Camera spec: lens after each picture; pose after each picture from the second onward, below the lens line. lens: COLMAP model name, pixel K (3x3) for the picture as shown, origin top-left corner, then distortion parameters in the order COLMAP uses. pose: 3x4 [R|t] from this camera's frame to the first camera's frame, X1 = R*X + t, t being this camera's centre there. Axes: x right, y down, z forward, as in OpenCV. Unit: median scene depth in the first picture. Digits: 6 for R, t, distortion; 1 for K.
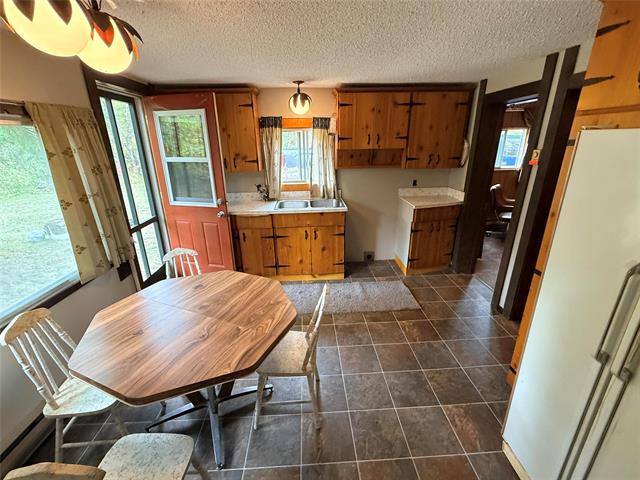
lens RADIAL K [[282.9, 0, 320.0], [0, 282.9, 239.4], [0, 0, 1]] dist [0.003813, 0.000331]
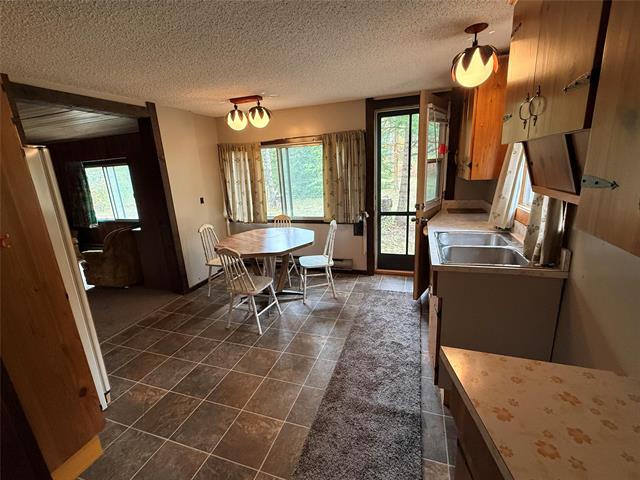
lens RADIAL K [[282.9, 0, 320.4], [0, 282.9, 241.3], [0, 0, 1]] dist [0.003813, 0.000331]
pose [[-0.364632, 0.277534, -0.888830, 0.144054], [-0.253794, 0.888787, 0.381637, -0.069417], [0.895897, 0.364736, -0.253644, 0.222985]]
